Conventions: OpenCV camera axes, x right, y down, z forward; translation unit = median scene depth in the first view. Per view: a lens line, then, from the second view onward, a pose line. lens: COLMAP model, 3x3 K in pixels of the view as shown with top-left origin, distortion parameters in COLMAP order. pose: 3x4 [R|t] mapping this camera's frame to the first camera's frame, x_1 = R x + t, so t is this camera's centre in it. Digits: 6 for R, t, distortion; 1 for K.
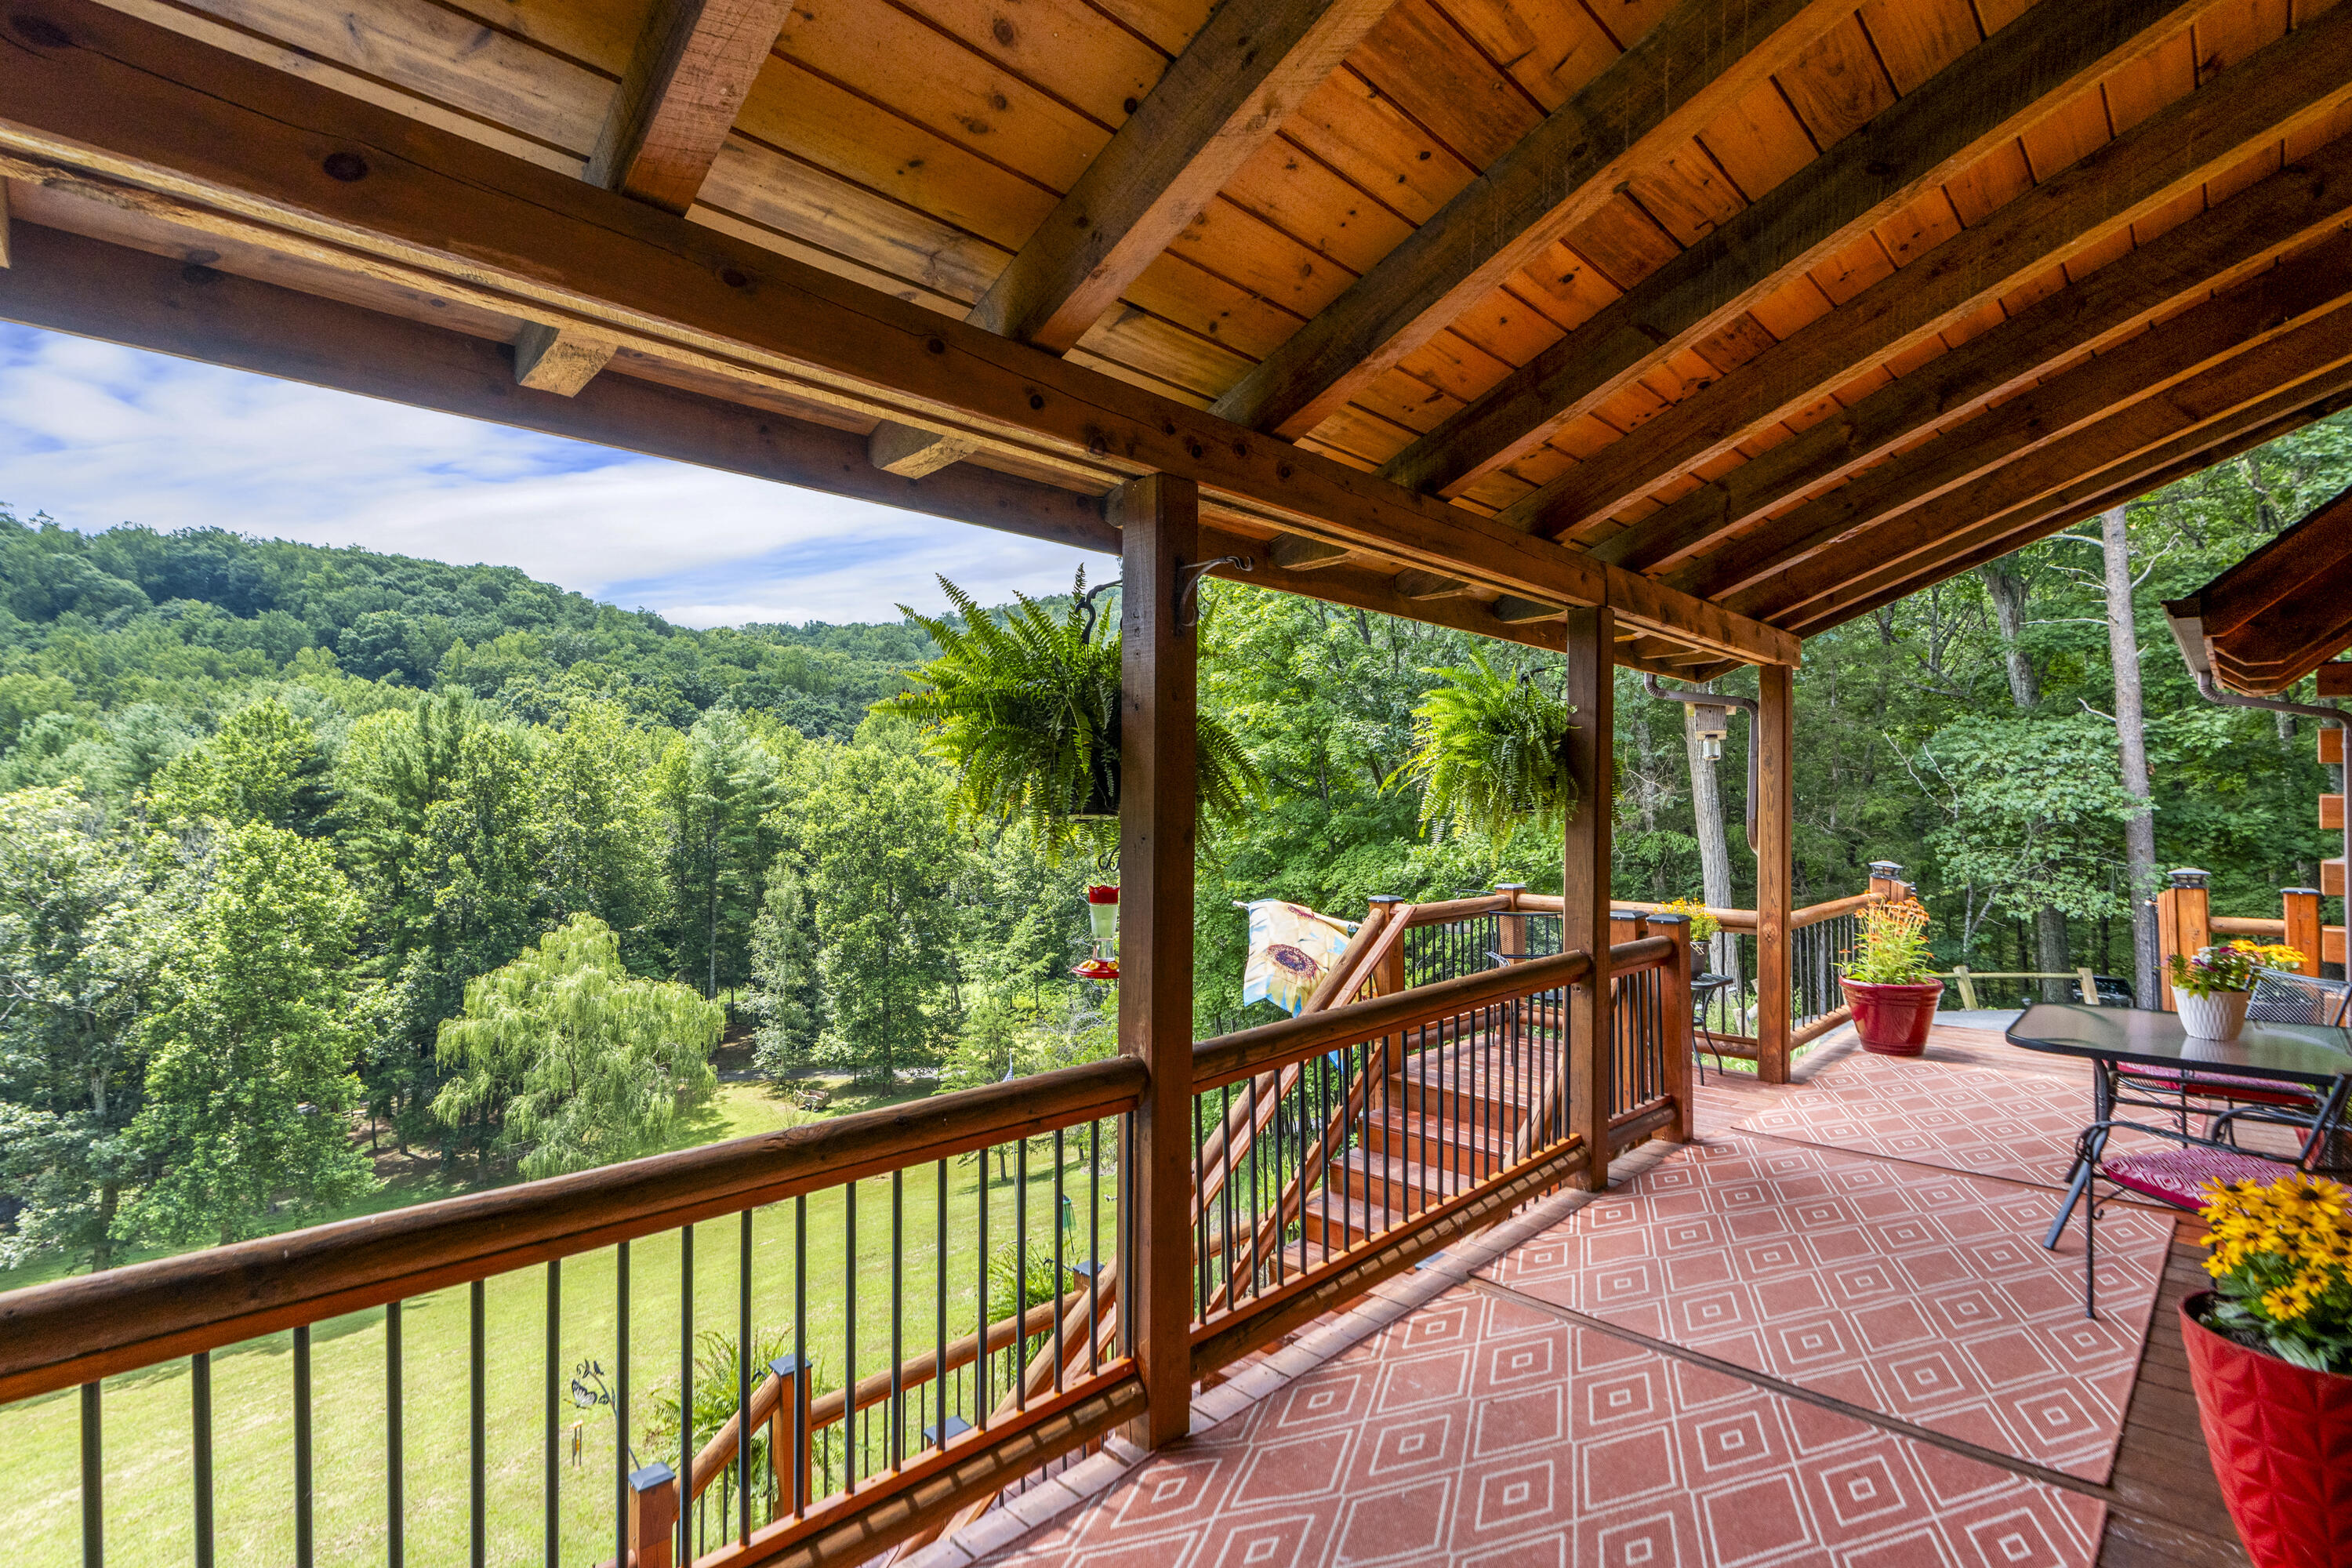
lens RADIAL K [[1070.1, 0, 1173.1], [0, 1070.1, 783.4], [0, 0, 1]] dist [0.002532, 0.000082]
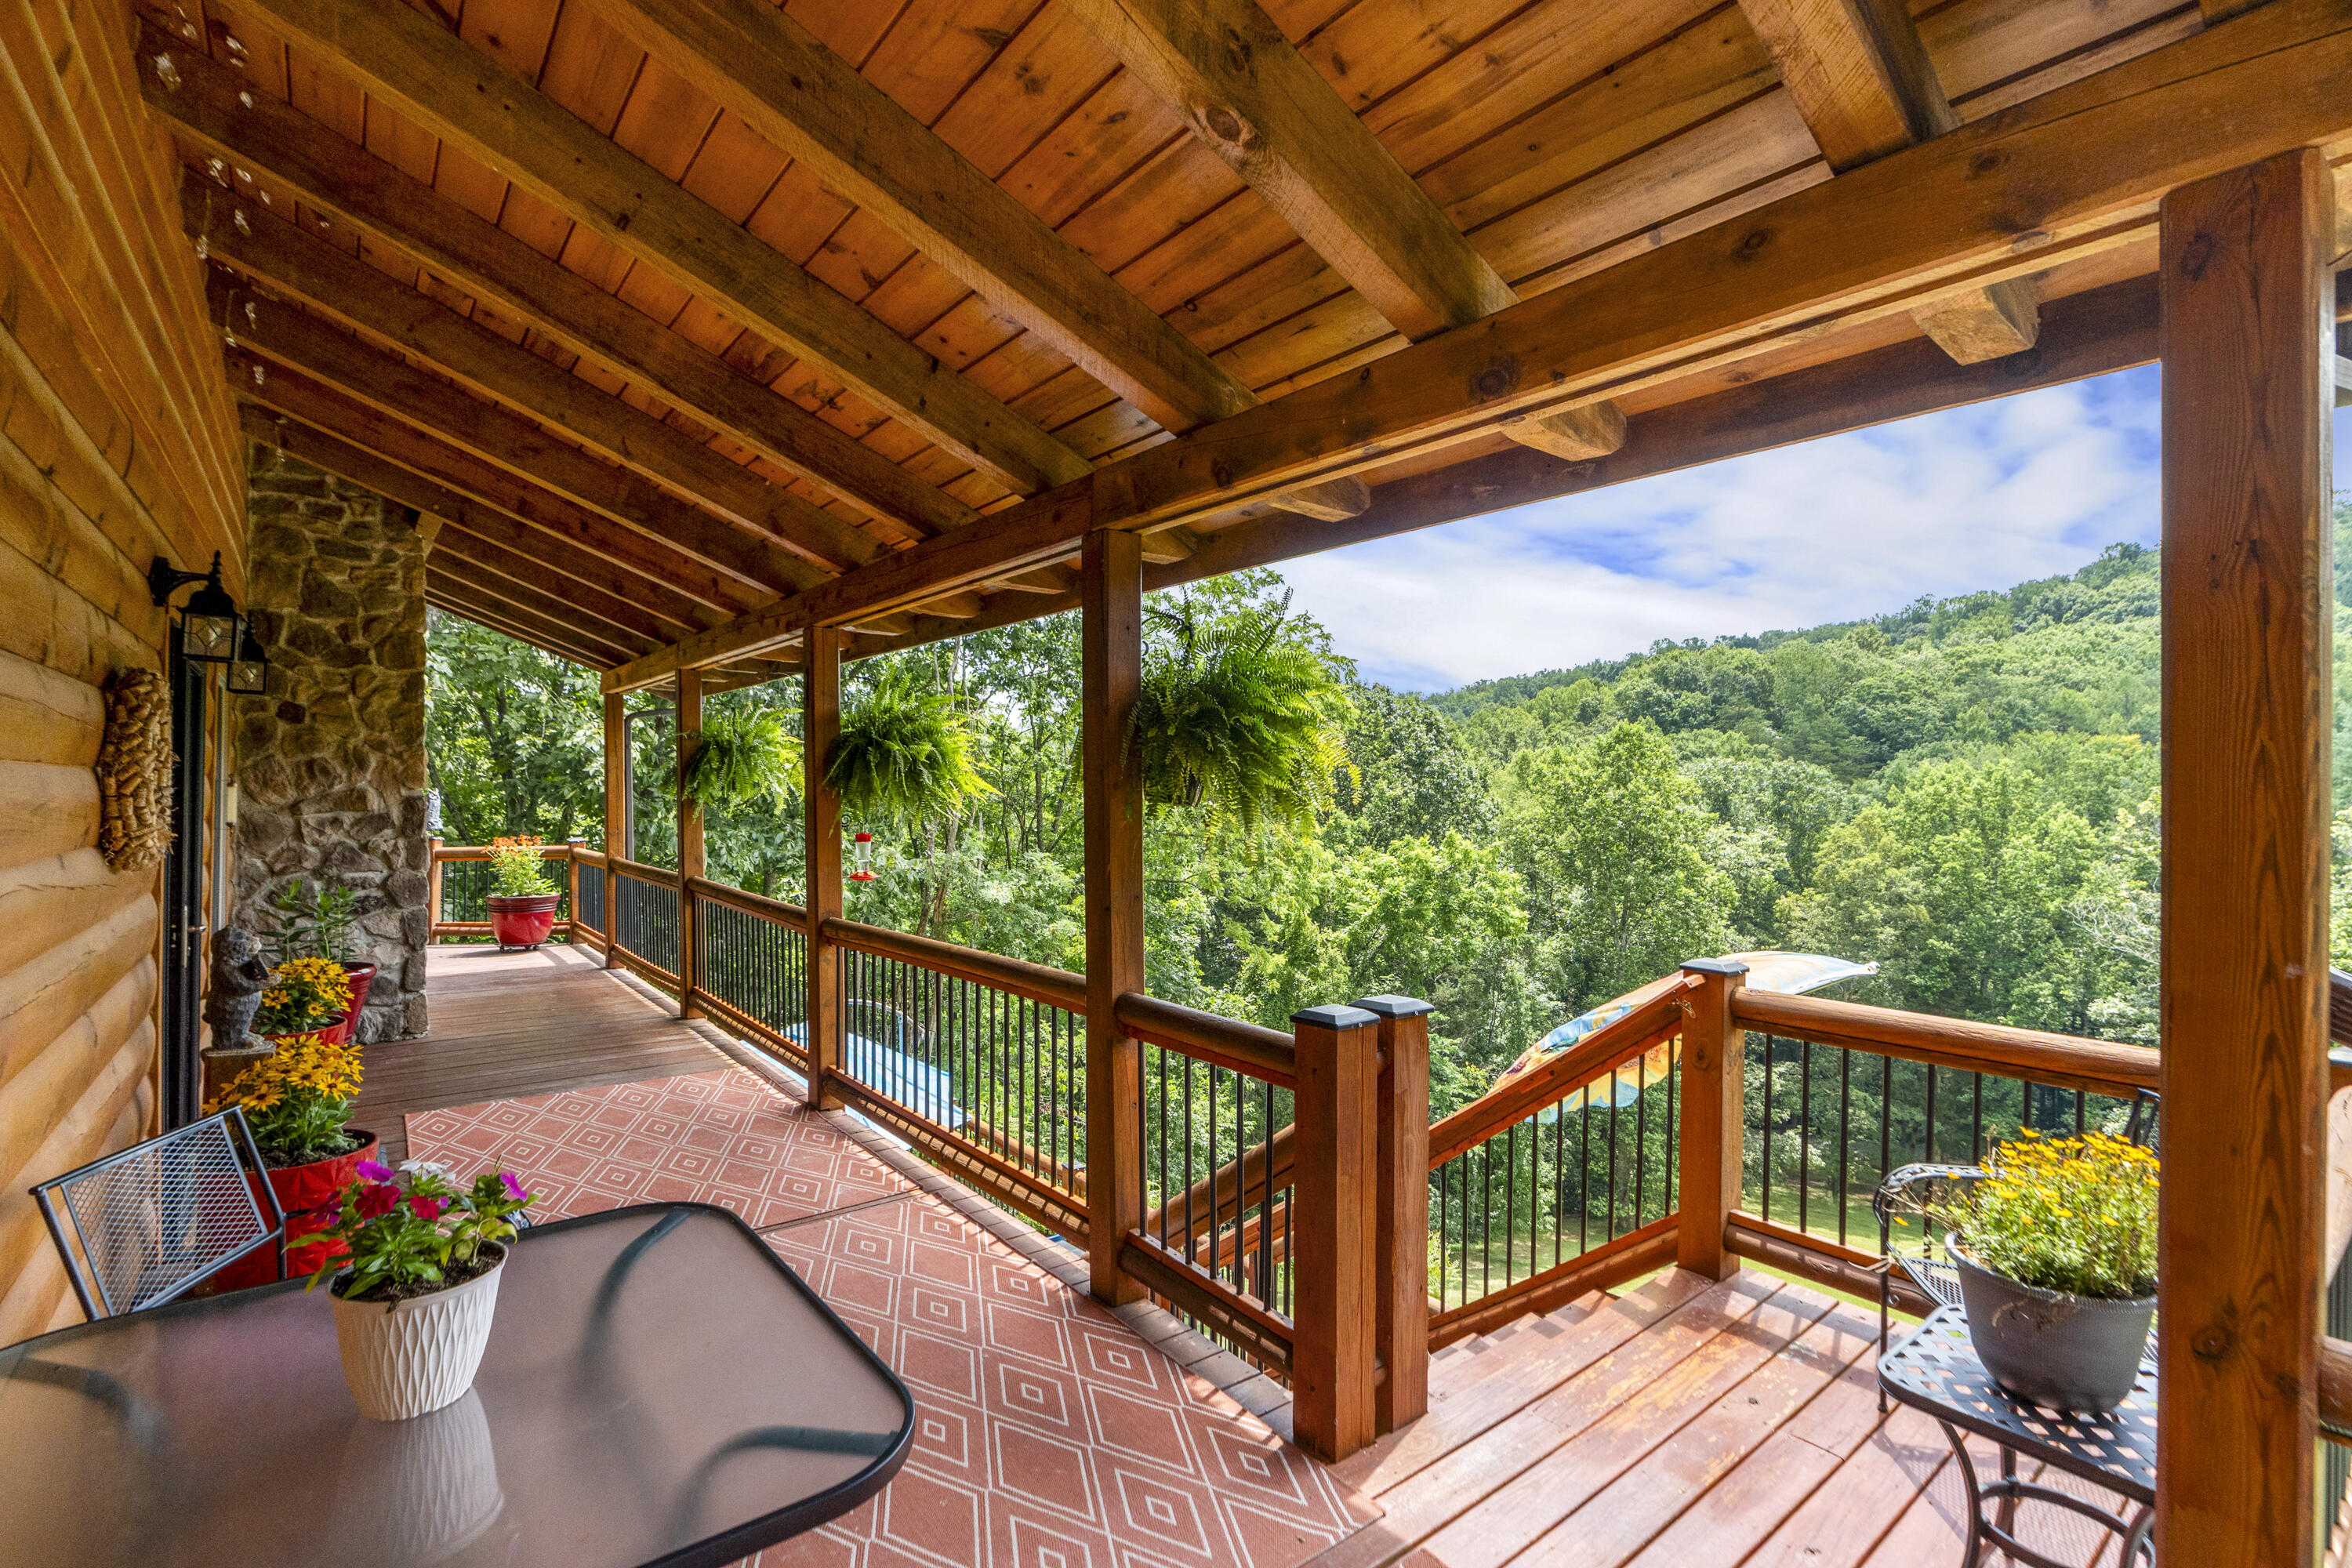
lens RADIAL K [[1070.1, 0, 1173.7], [0, 1070.1, 798.0], [0, 0, 1]] dist [0.002532, 0.000082]
pose [[-0.092029, 0.002975, -0.995752, 1.219260], [0.000046, 0.999996, 0.002983, 0.026618], [0.995756, 0.000229, -0.092029, 1.182840]]
